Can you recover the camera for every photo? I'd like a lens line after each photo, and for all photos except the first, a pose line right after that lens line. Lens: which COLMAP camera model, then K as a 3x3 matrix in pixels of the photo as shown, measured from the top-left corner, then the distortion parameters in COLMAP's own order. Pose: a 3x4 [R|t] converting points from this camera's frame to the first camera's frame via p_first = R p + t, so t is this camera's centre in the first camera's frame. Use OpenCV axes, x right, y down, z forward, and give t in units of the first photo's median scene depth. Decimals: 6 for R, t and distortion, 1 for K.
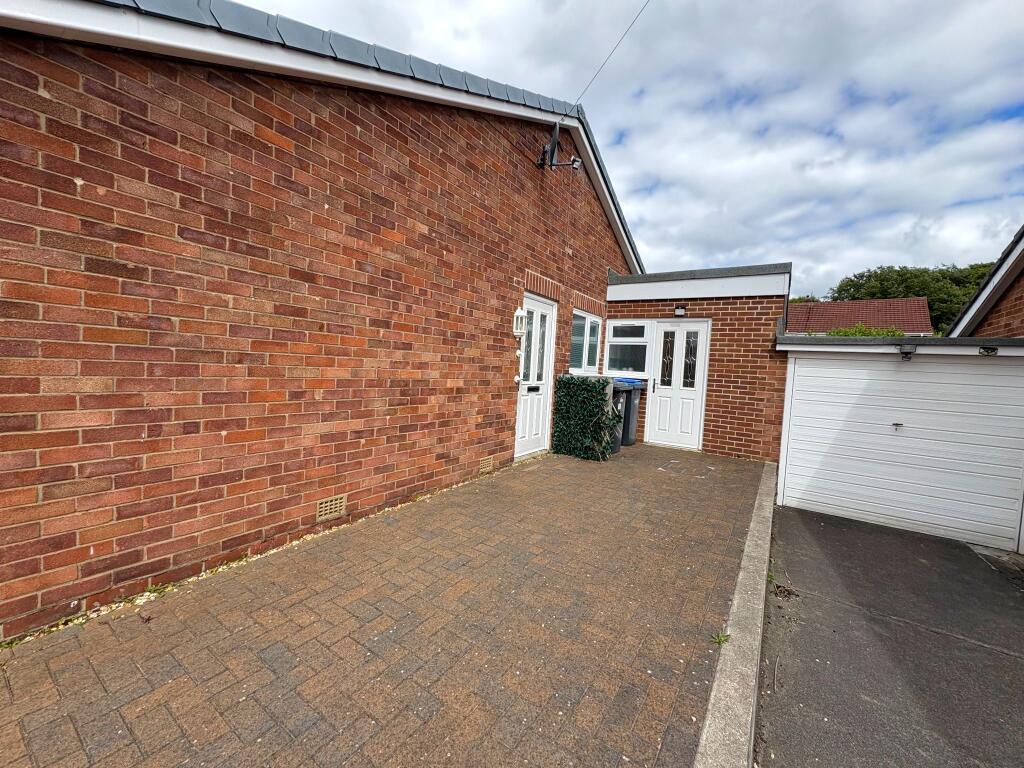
lens RADIAL K [[405.1, 0, 515.2], [0, 405.1, 388.9], [0, 0, 1]] dist [0.006169, 0.000024]
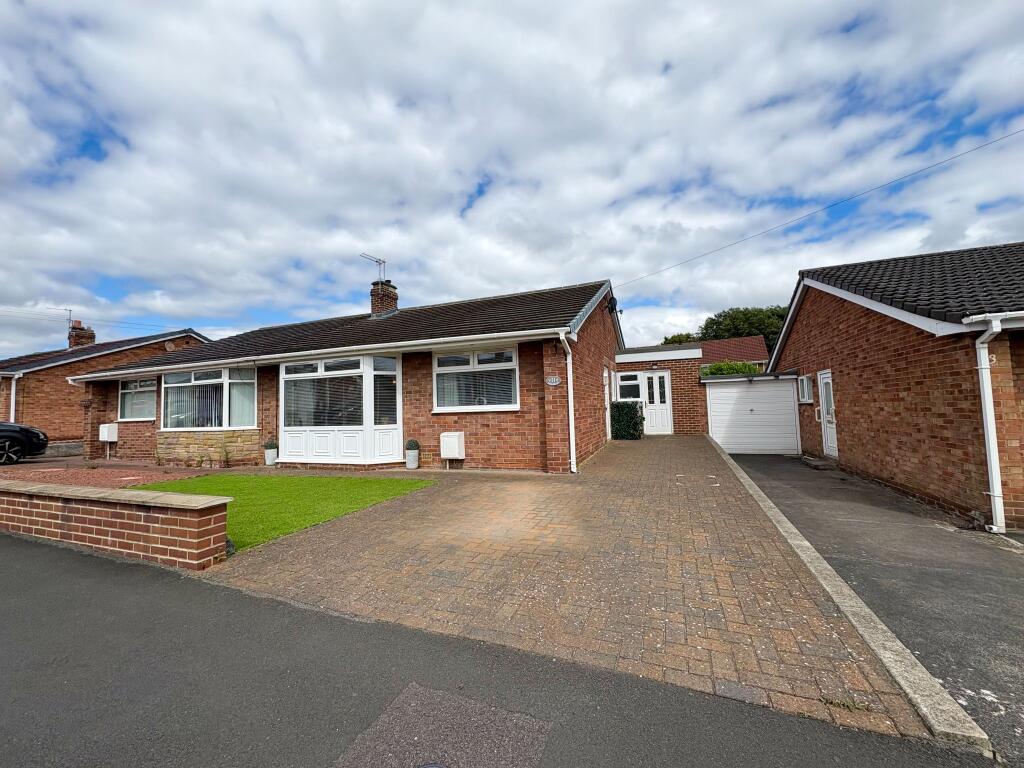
lens RADIAL K [[405.1, 0, 511.4], [0, 405.1, 386.1], [0, 0, 1]] dist [0.006169, 0.000024]
pose [[0.974464, -0.074957, 0.211664, -0.719909], [0.097966, 0.990113, -0.100390, 0.038582], [-0.202046, 0.118562, 0.972173, -0.810913]]
